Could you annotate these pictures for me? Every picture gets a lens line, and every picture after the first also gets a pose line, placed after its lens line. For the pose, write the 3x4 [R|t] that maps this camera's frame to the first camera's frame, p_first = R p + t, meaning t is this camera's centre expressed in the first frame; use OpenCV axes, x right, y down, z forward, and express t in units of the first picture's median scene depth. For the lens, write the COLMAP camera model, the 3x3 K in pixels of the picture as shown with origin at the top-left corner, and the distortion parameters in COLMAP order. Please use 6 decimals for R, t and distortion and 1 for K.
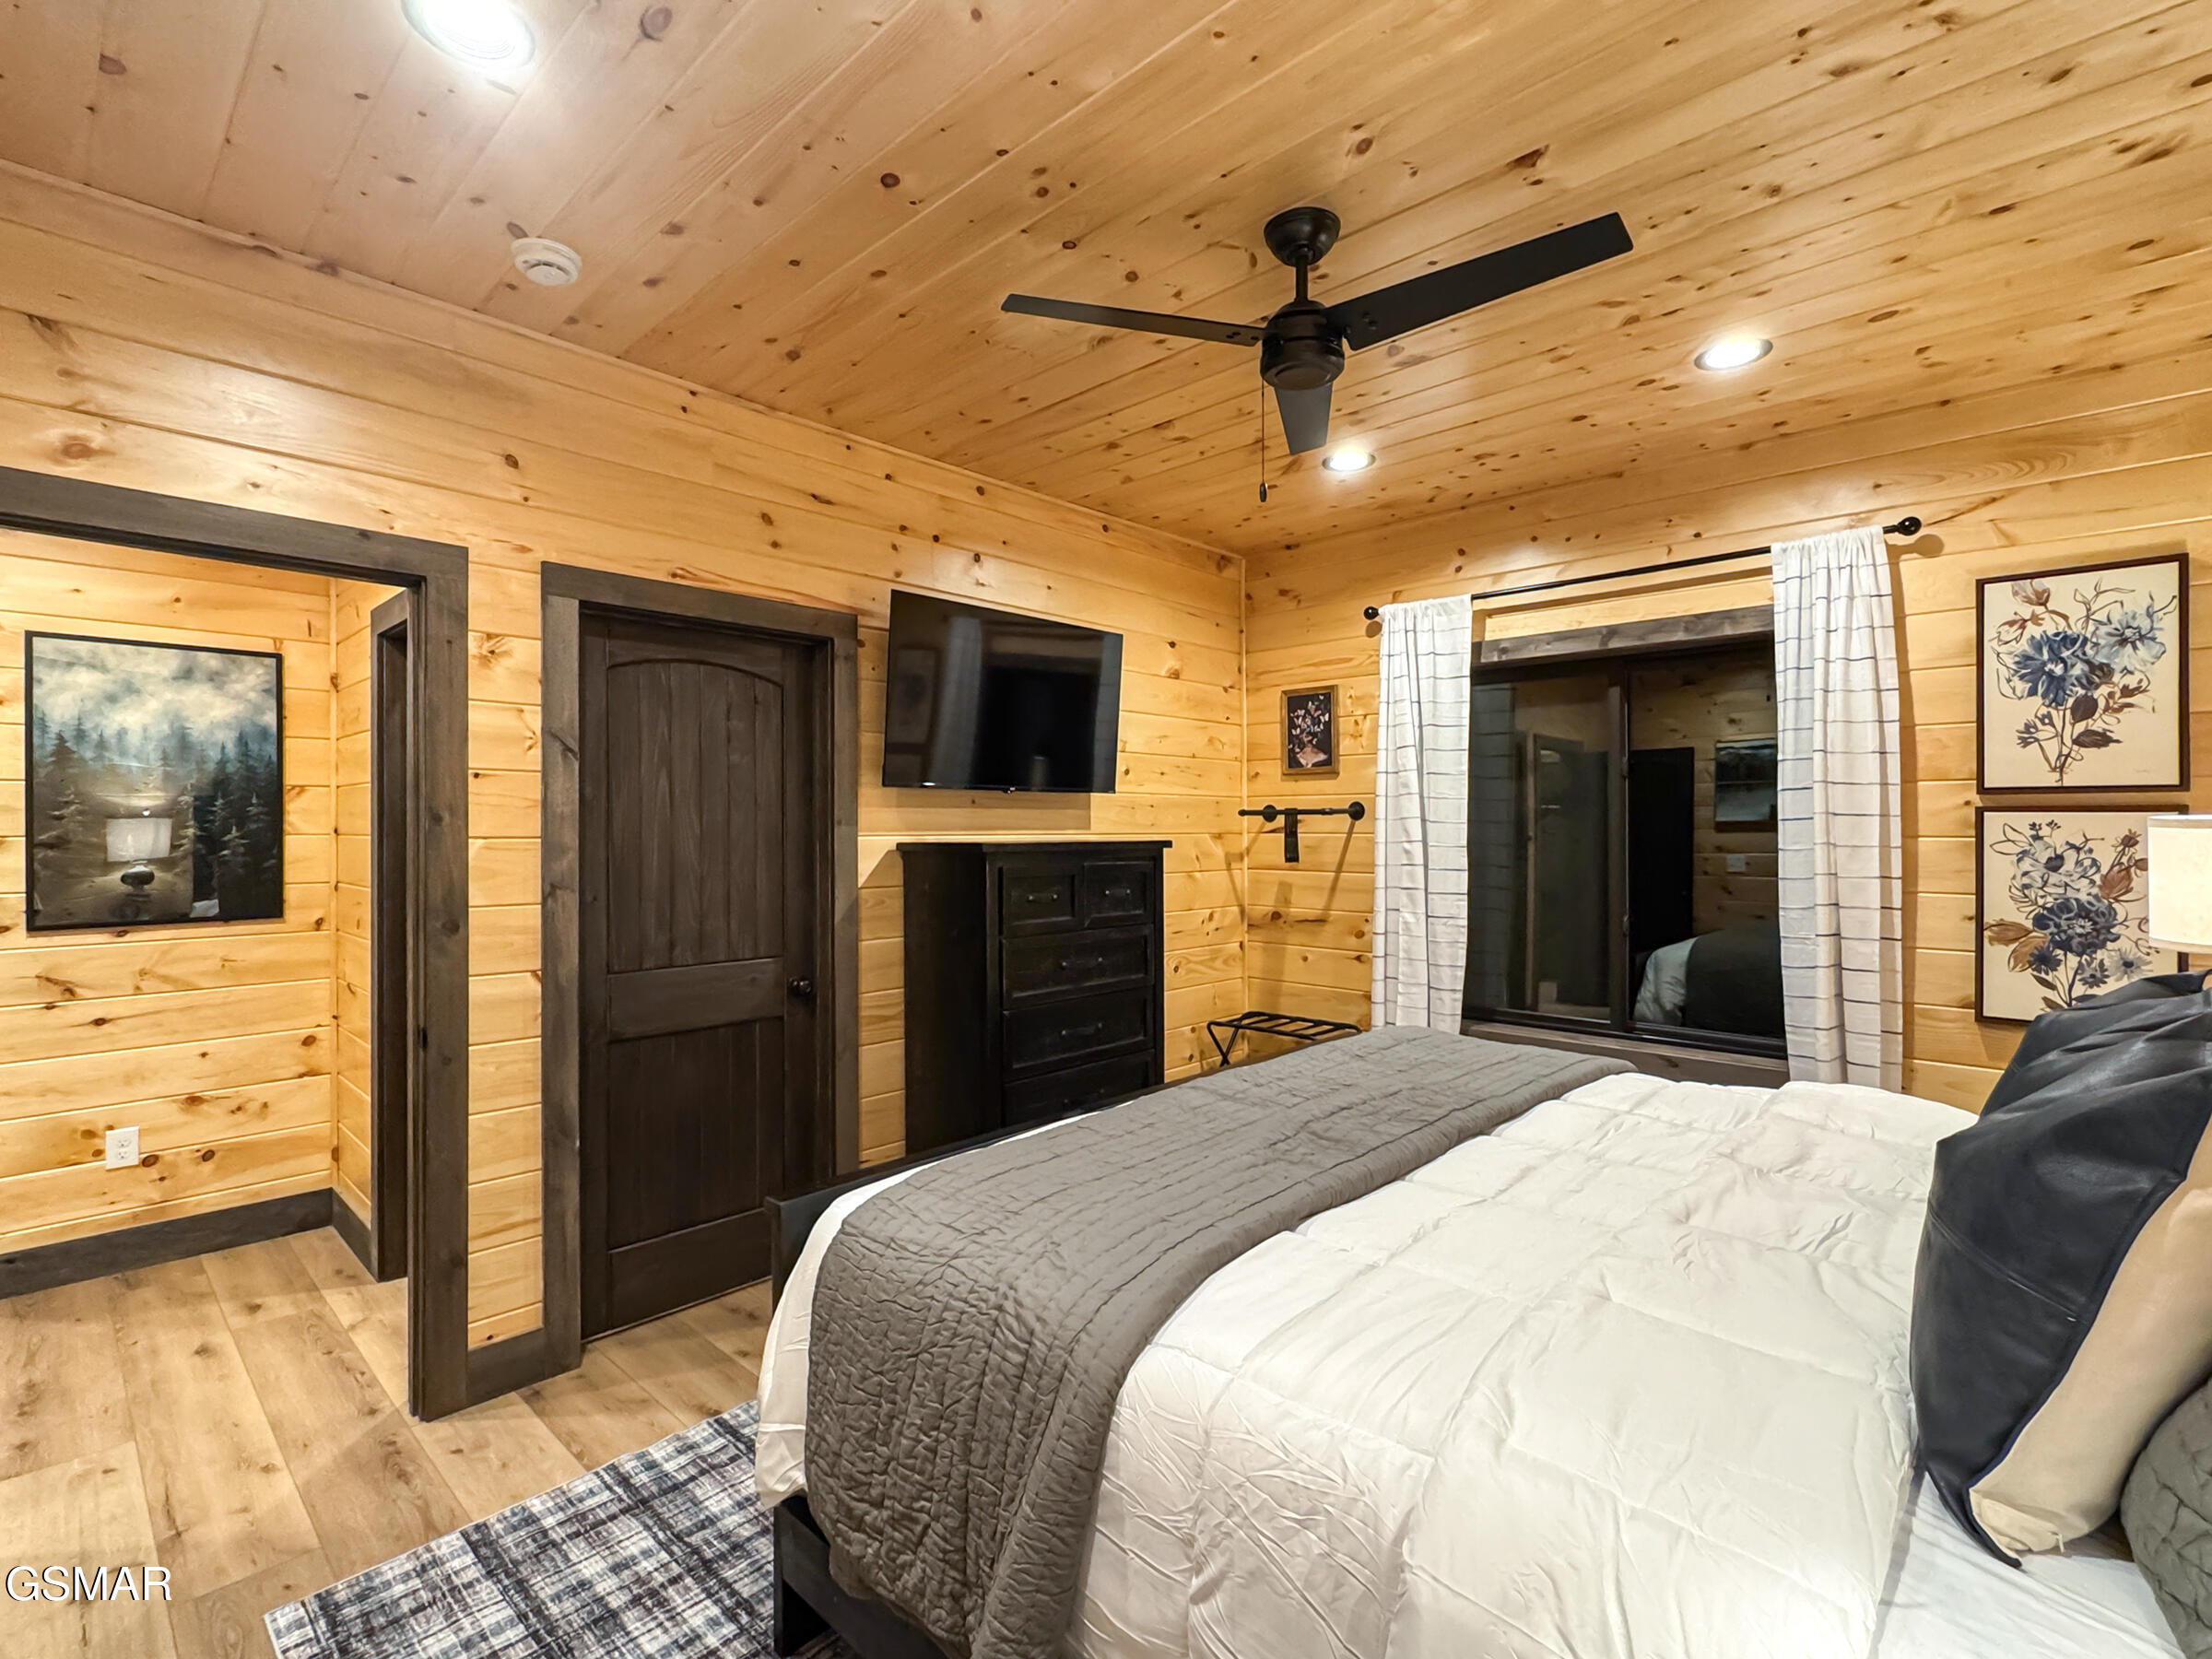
lens RADIAL K [[1038.5, 0, 1098.6], [0, 1038.5, 832.0], [0, 0, 1]] dist [-0.009520, 0.001242]
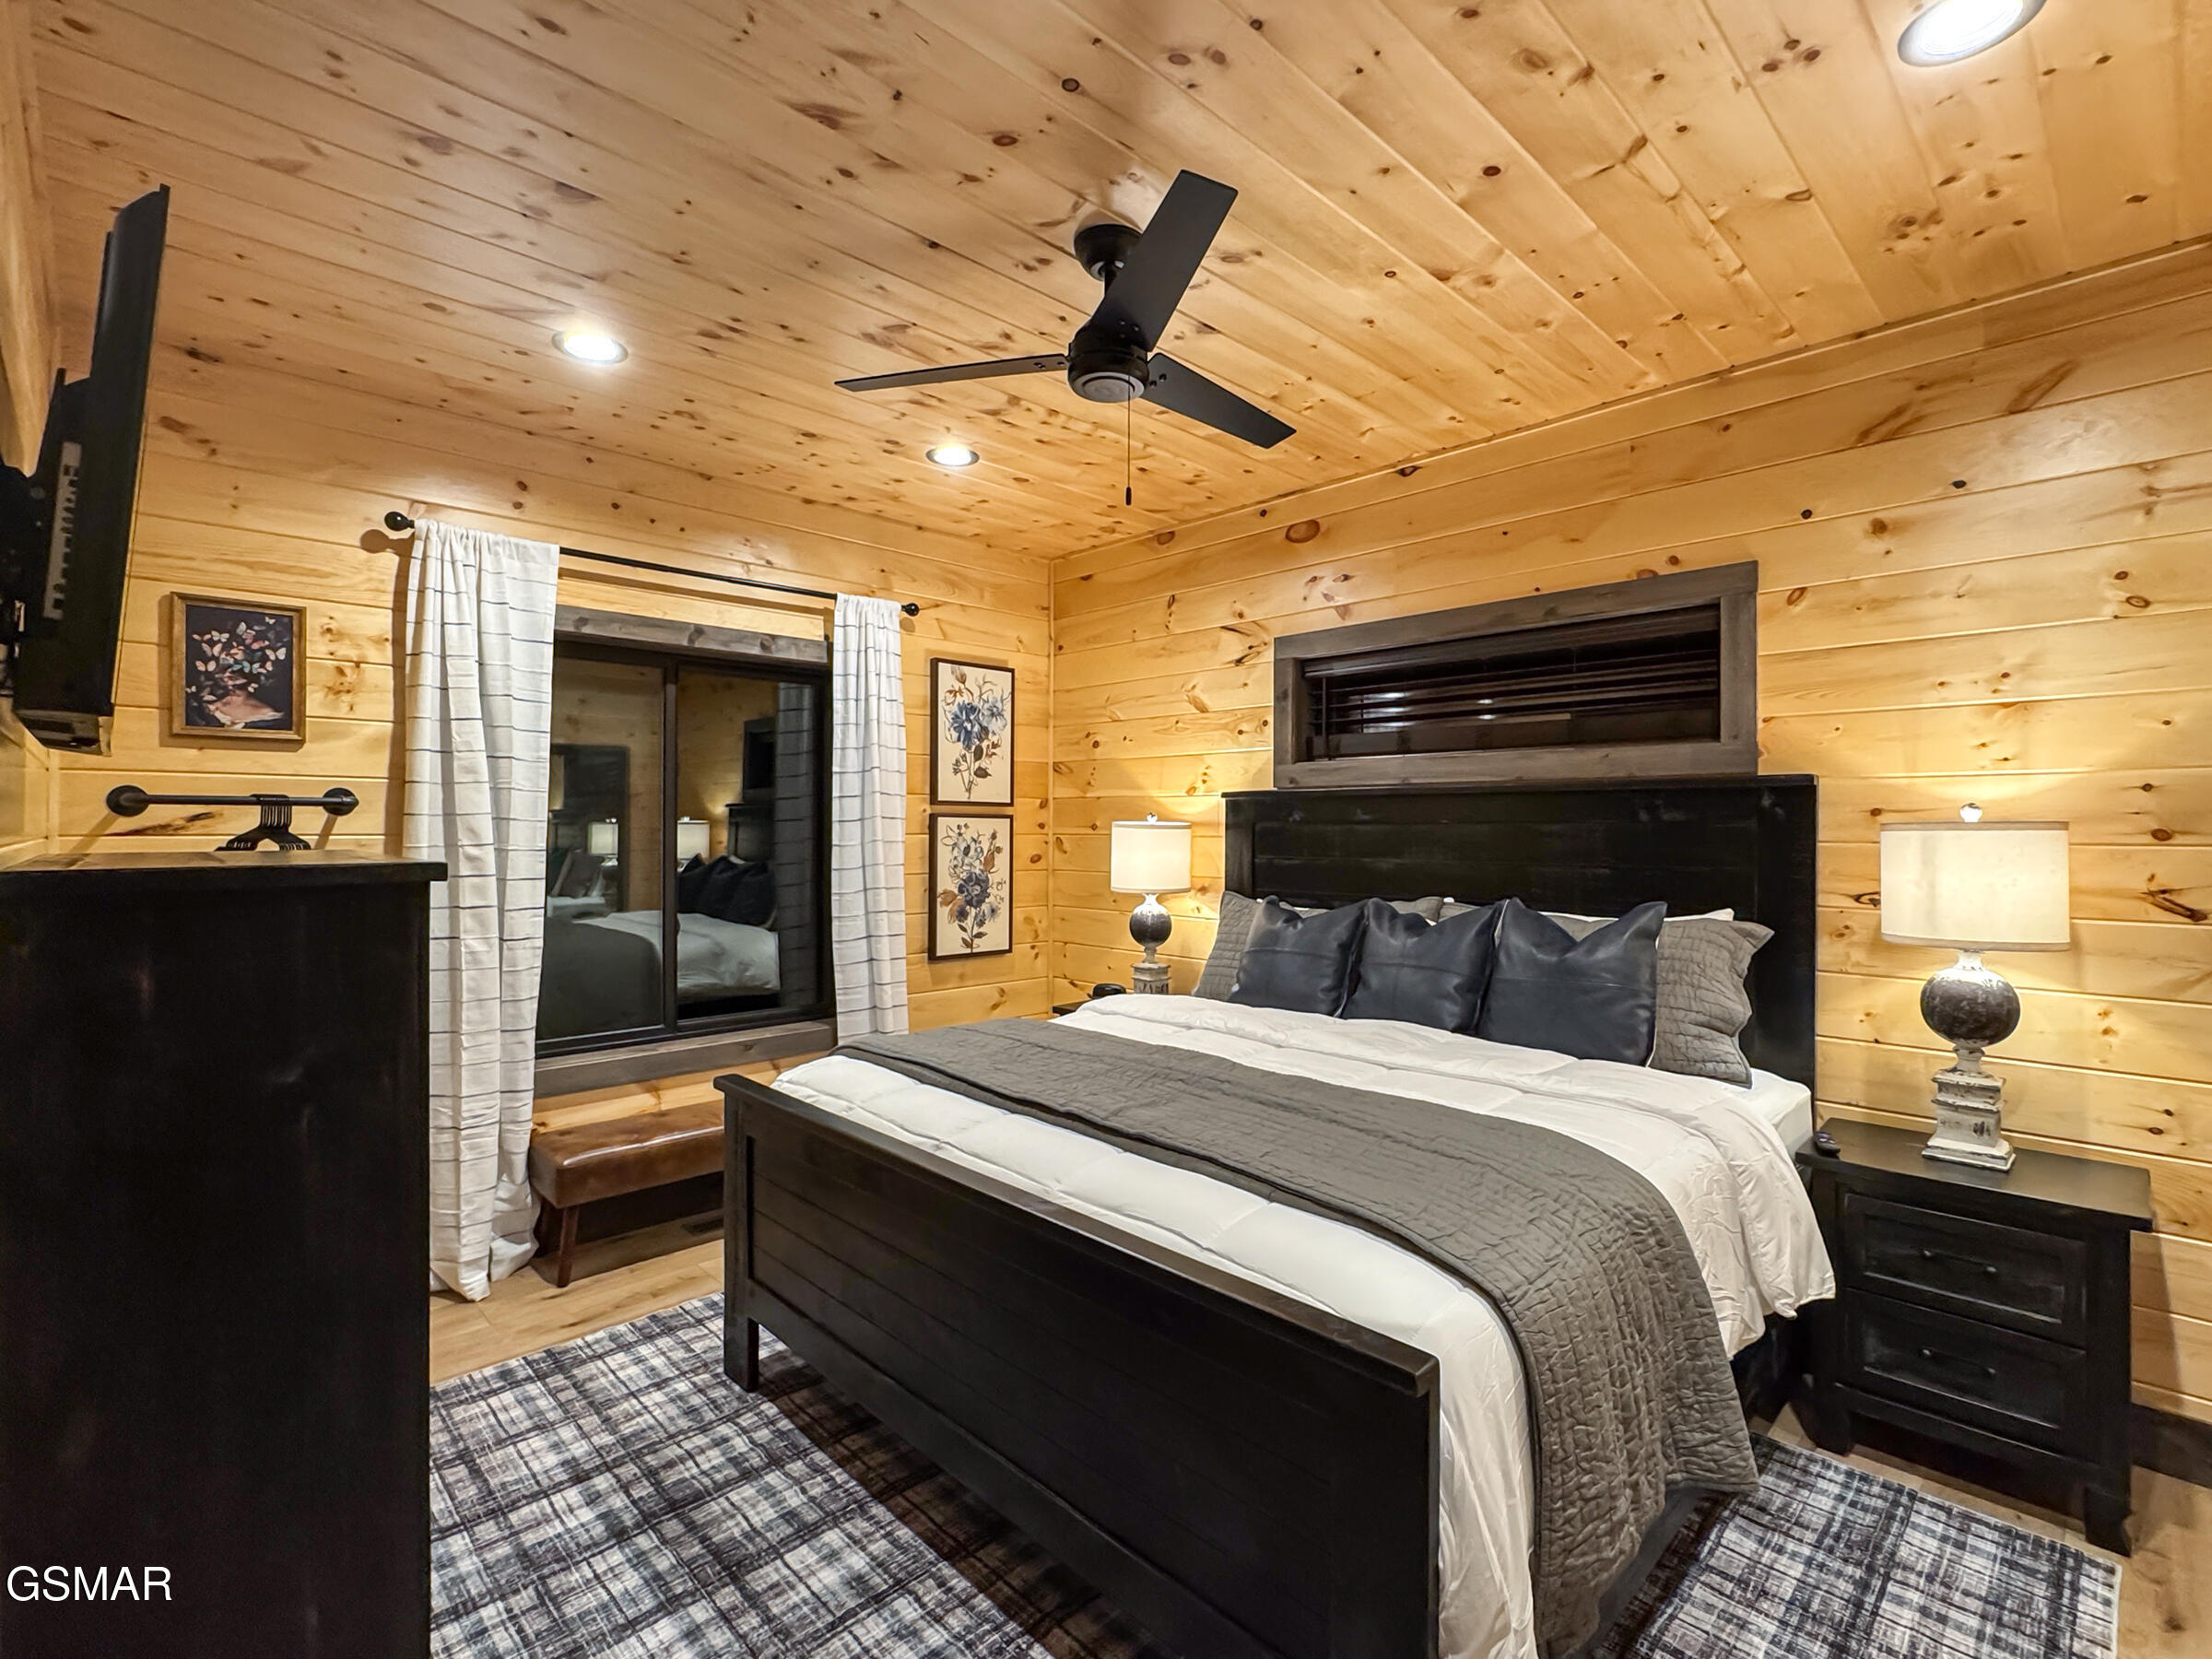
lens RADIAL K [[1038.5, 0, 1107.2], [0, 1038.5, 829.4], [0, 0, 1]] dist [-0.009520, 0.001242]
pose [[0.026212, -0.002771, 0.999653, -0.618944], [0.000214, 0.999996, 0.002766, -0.005929], [-0.999656, 0.000142, 0.026213, 0.727574]]
